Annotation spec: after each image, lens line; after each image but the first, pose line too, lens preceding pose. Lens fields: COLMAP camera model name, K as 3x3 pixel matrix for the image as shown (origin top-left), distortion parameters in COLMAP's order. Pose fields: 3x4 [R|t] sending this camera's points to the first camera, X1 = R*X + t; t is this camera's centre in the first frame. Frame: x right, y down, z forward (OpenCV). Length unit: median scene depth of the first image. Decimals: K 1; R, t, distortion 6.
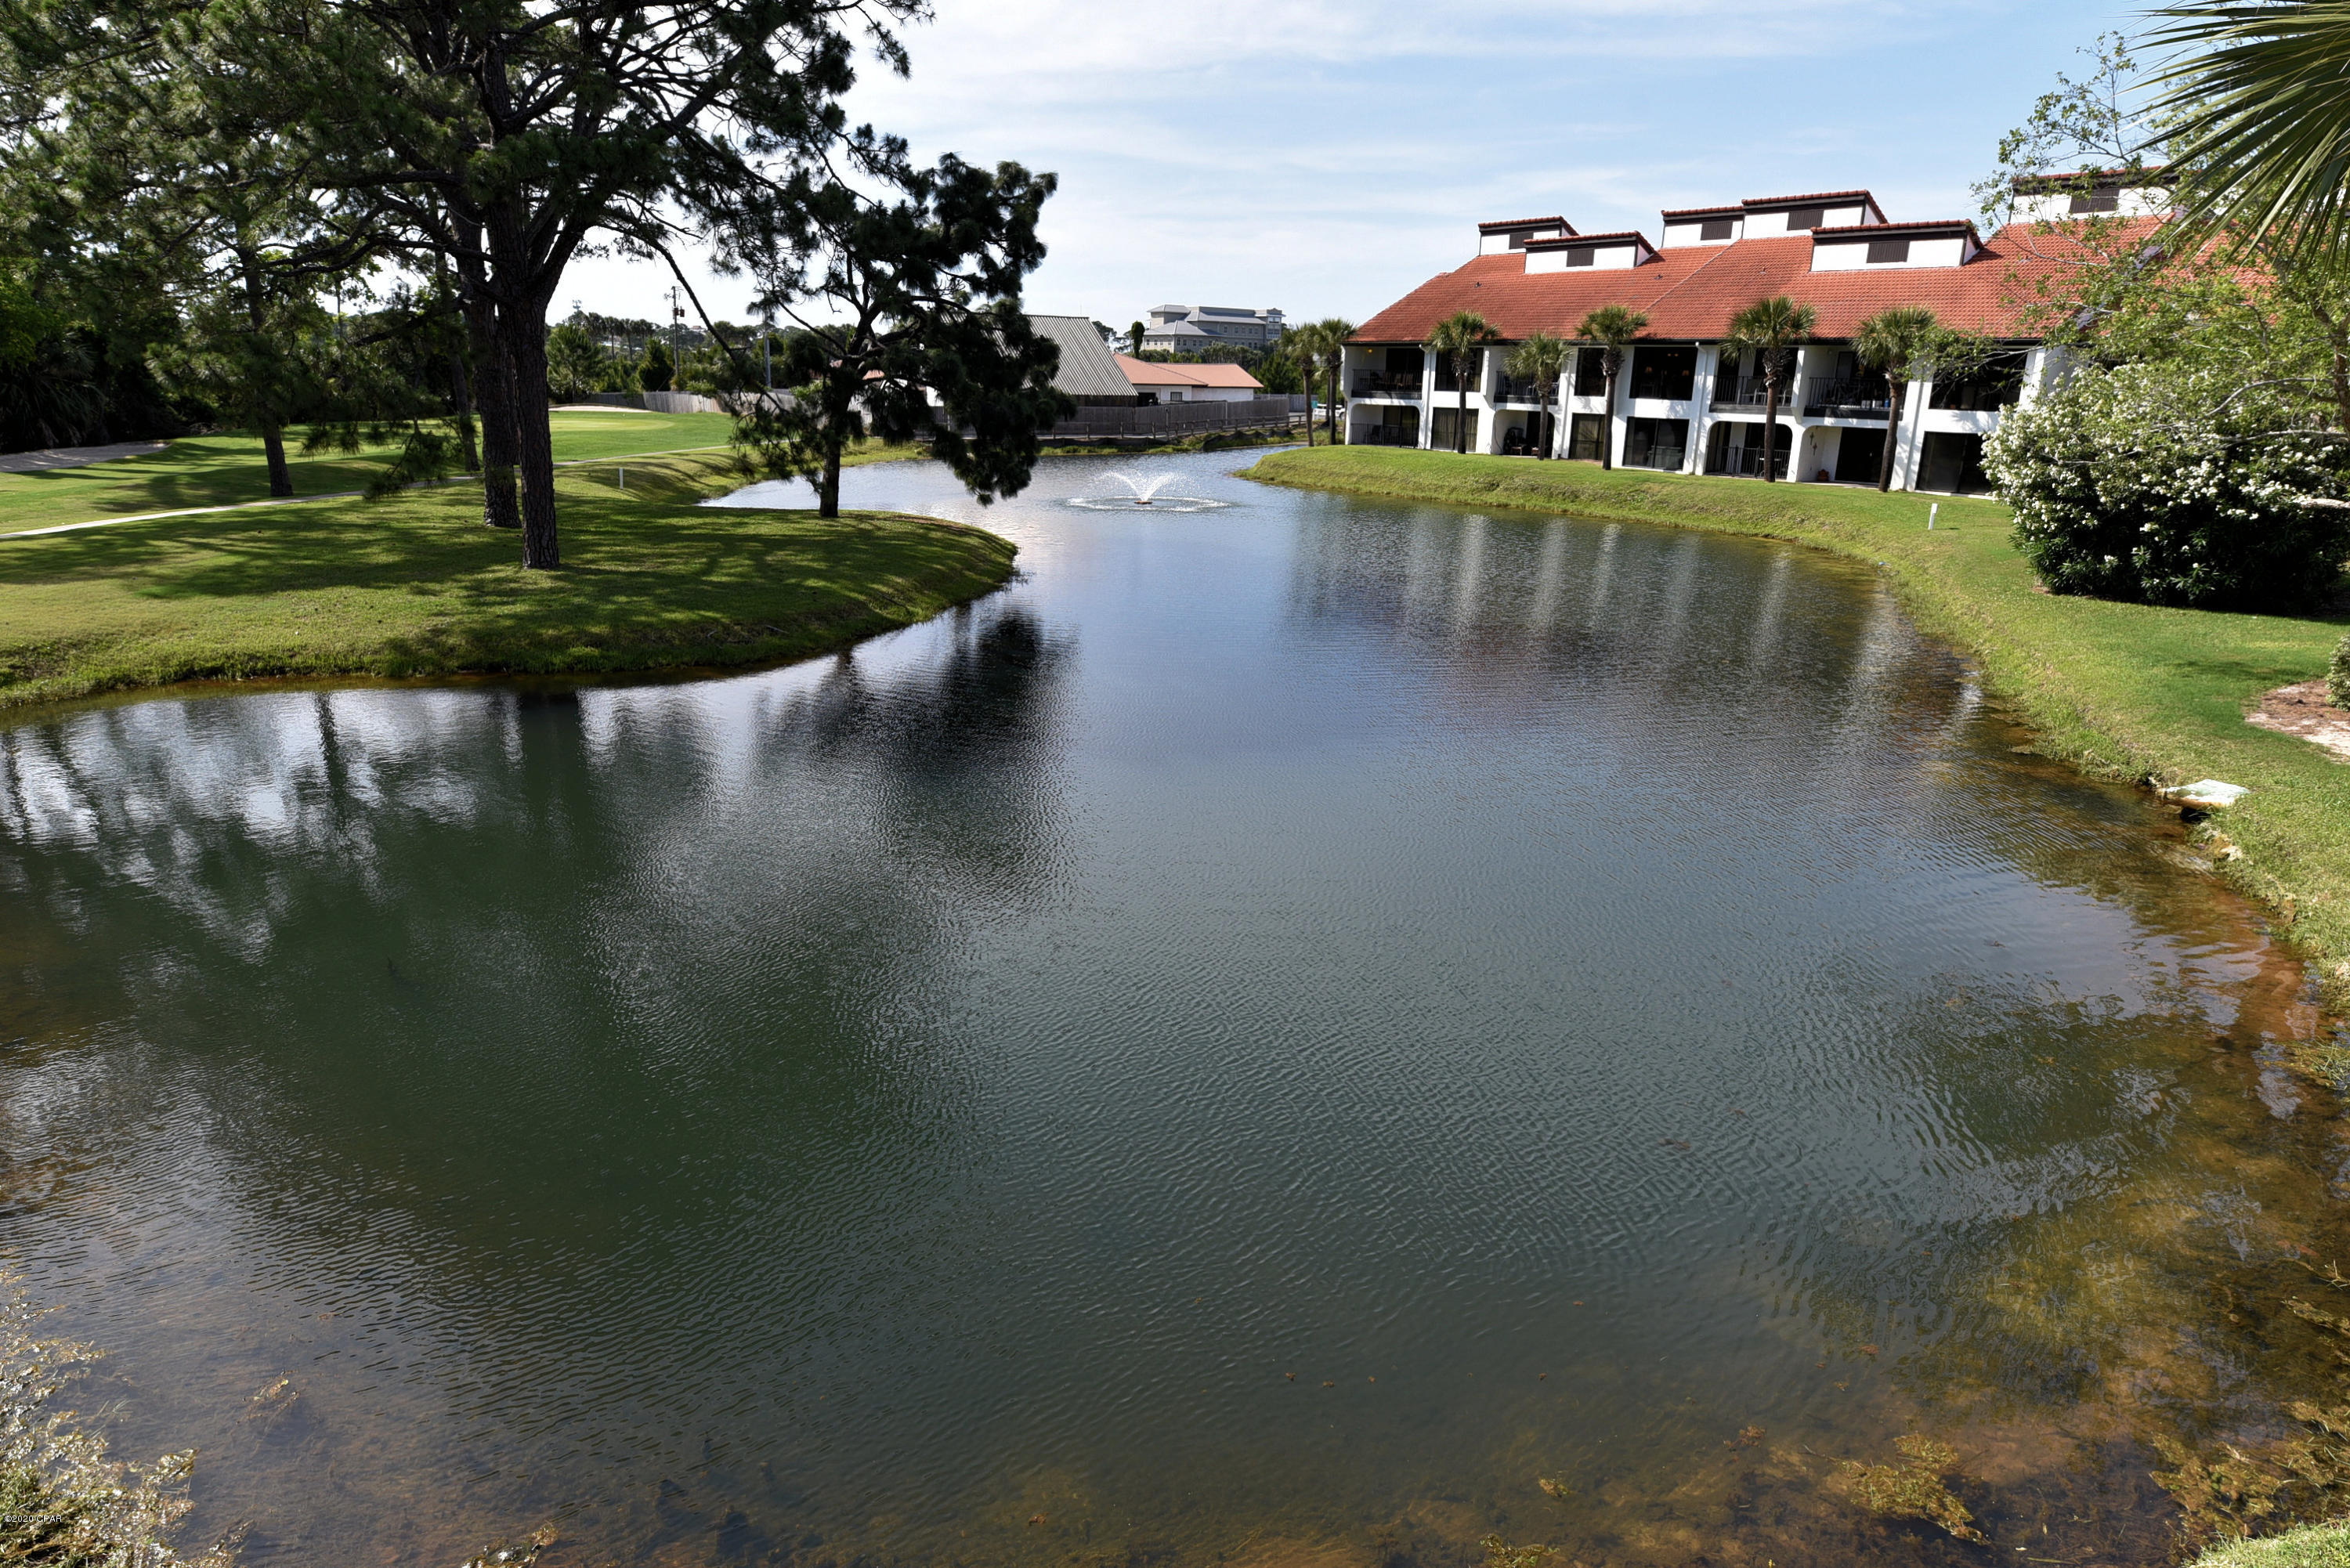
lens RADIAL K [[1357.1, 0, 1174.3], [0, 1357.1, 787.8], [0, 0, 1]] dist [-0.020971, -0.002738]
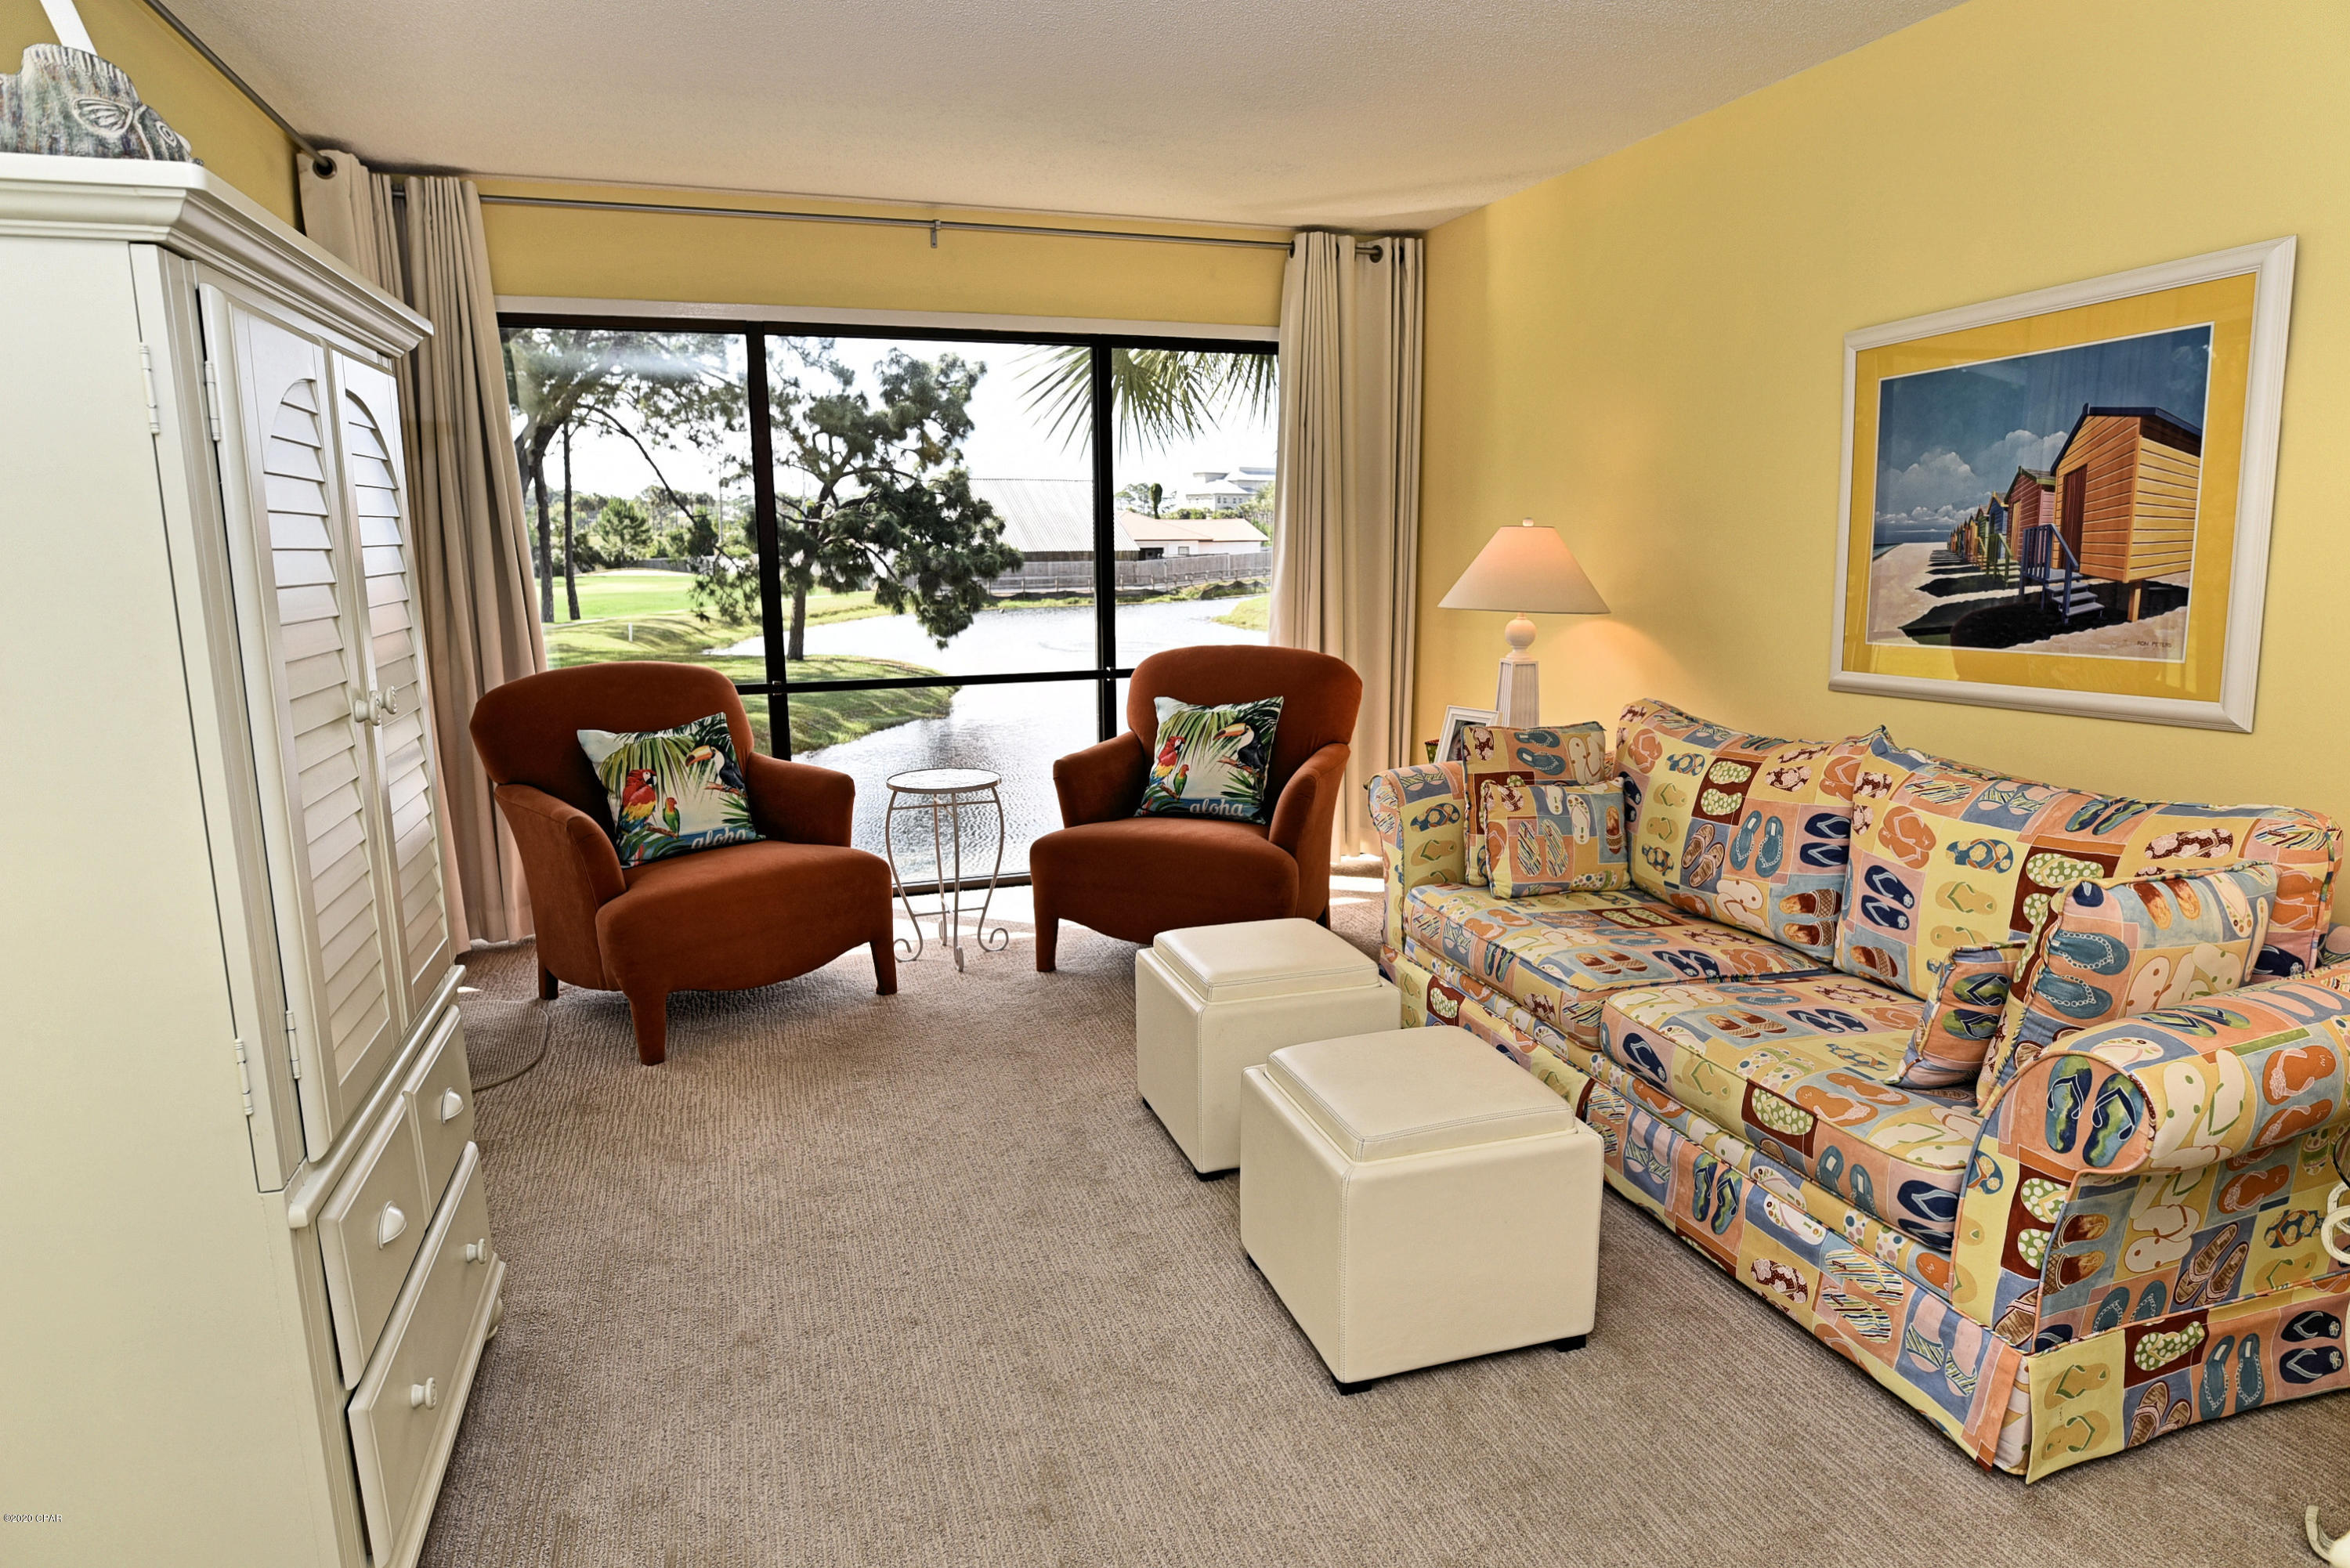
lens RADIAL K [[1357.1, 0, 1188.6], [0, 1357.1, 791.0], [0, 0, 1]] dist [-0.020971, -0.002738]
pose [[0.999297, -0.016058, -0.033866, 0.098000], [0.012342, 0.994160, -0.107209, 0.029728], [0.035390, 0.106716, 0.993660, -0.084124]]
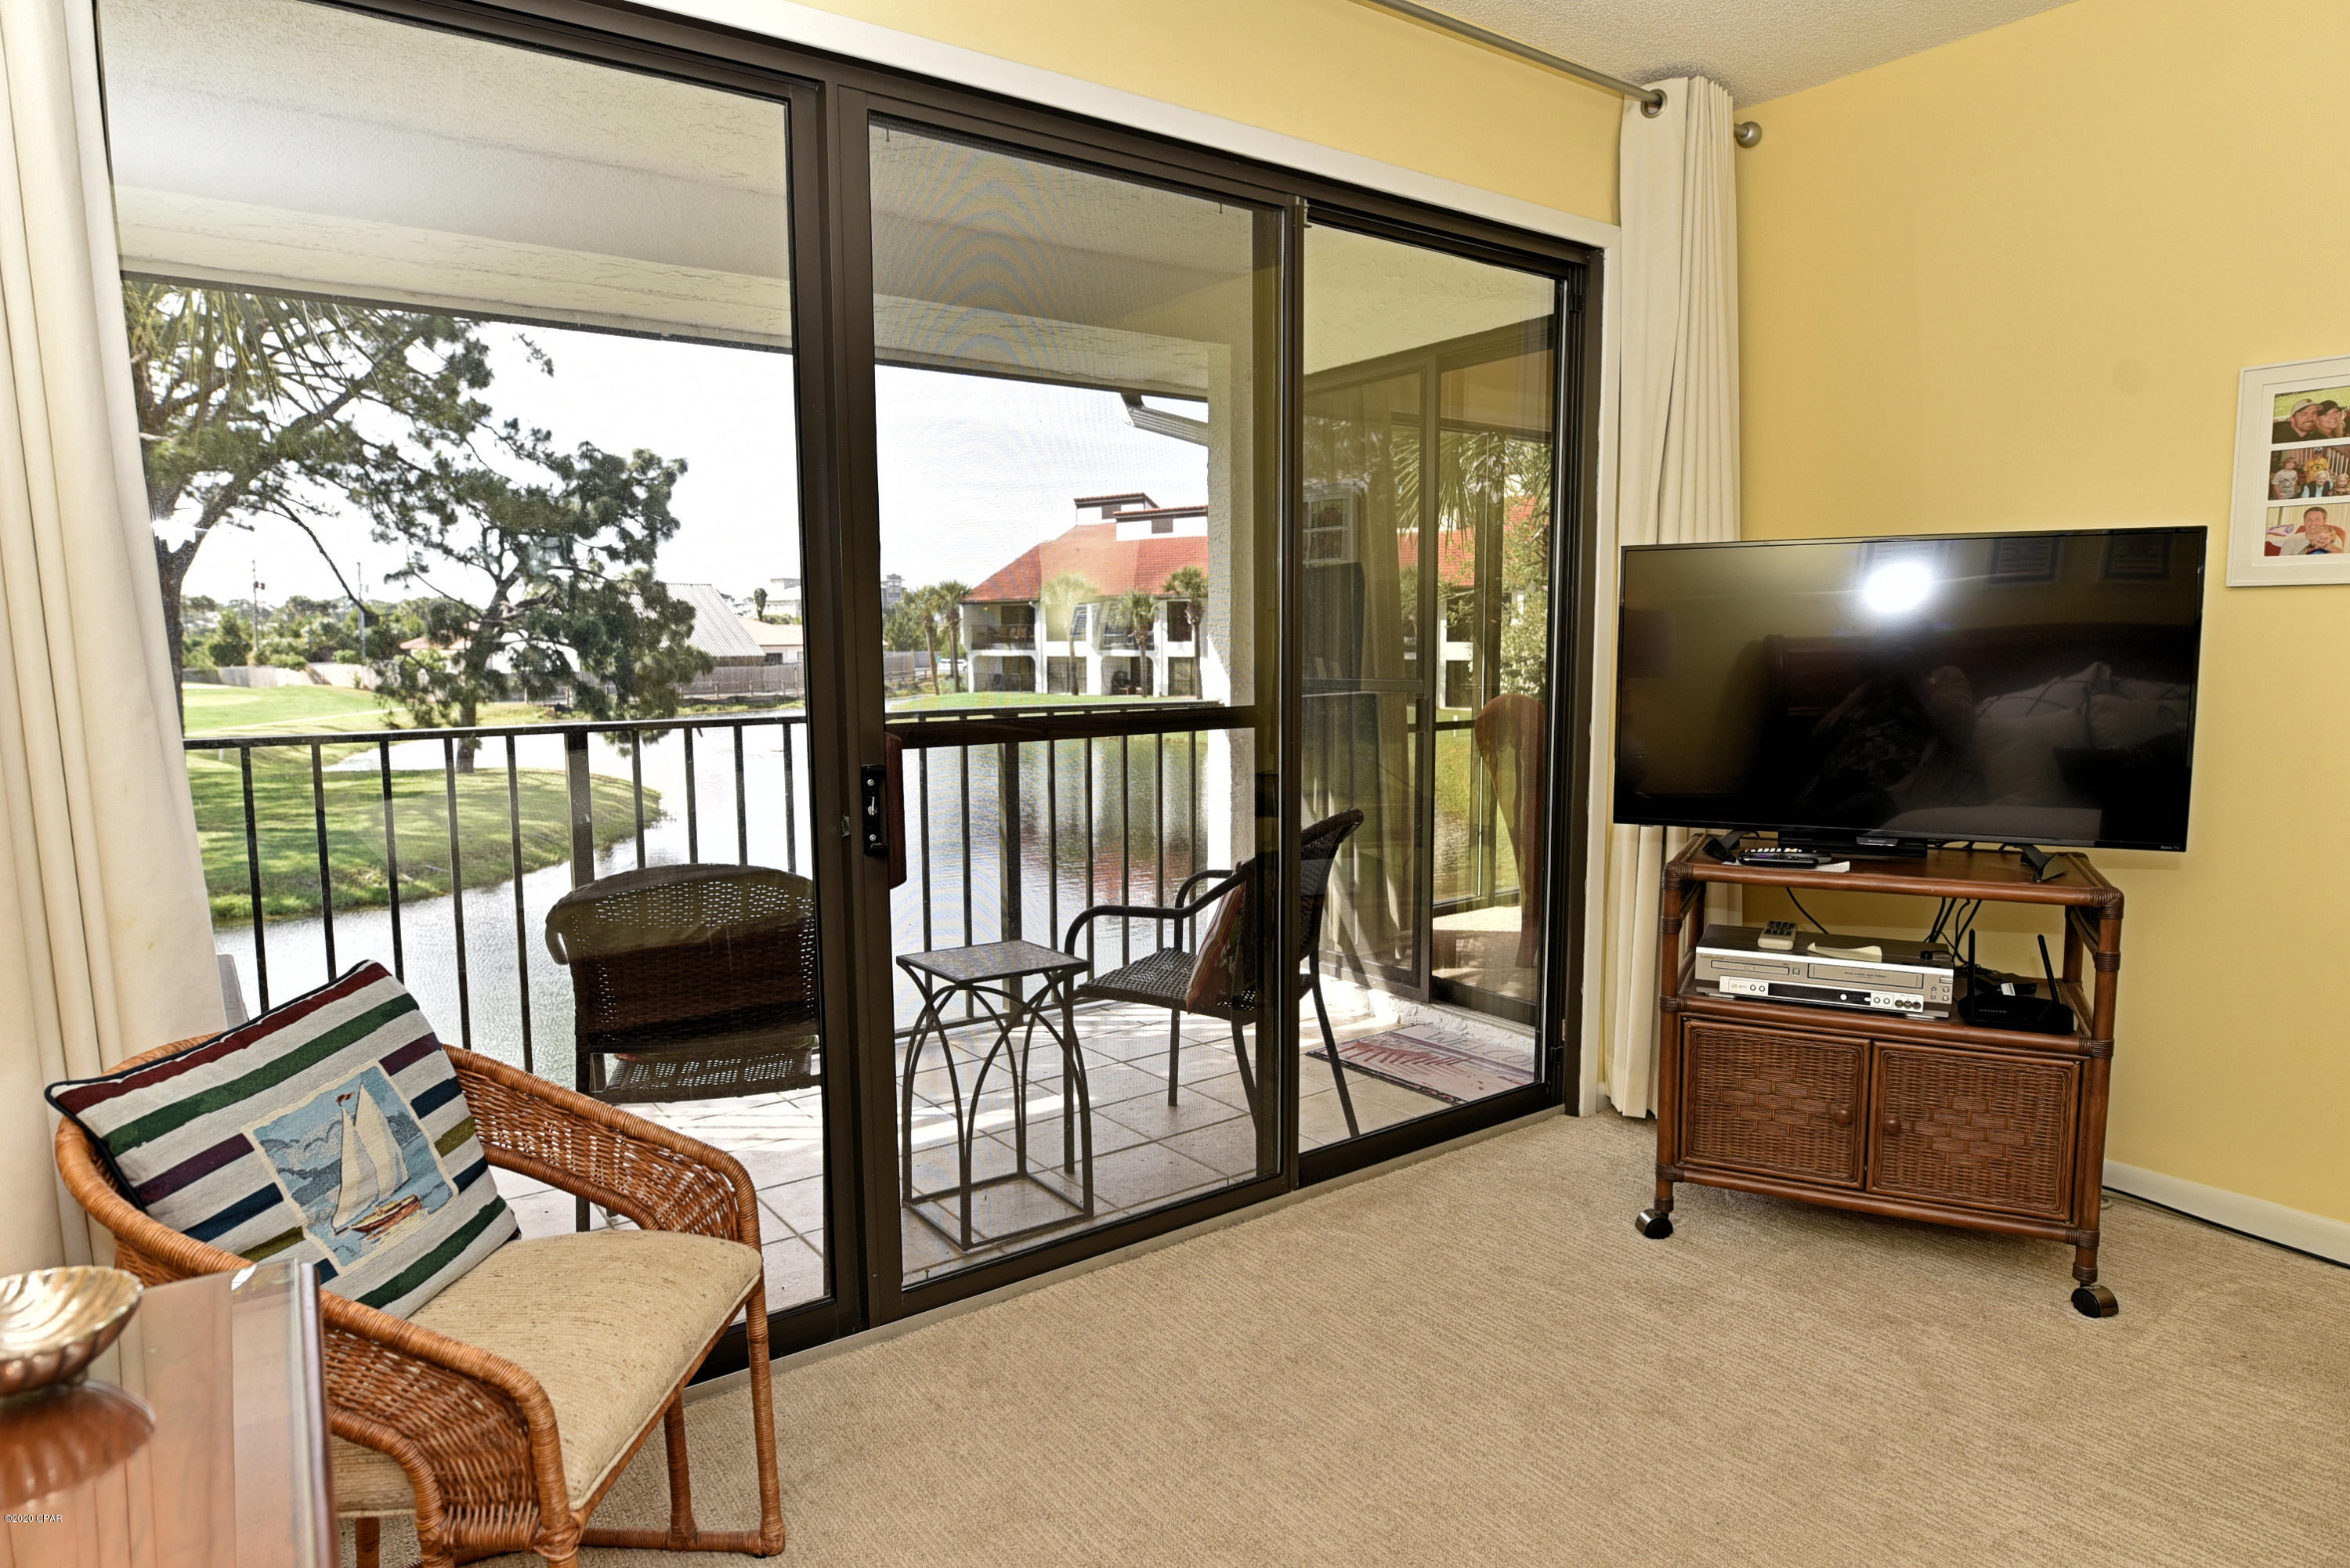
lens RADIAL K [[1357.1, 0, 1184.2], [0, 1357.1, 798.6], [0, 0, 1]] dist [-0.020971, -0.002738]
pose [[0.961601, -0.056731, 0.268525, -0.007709], [0.102690, 0.981707, -0.160332, 0.034894], [-0.254517, 0.181750, 0.949836, -0.093983]]
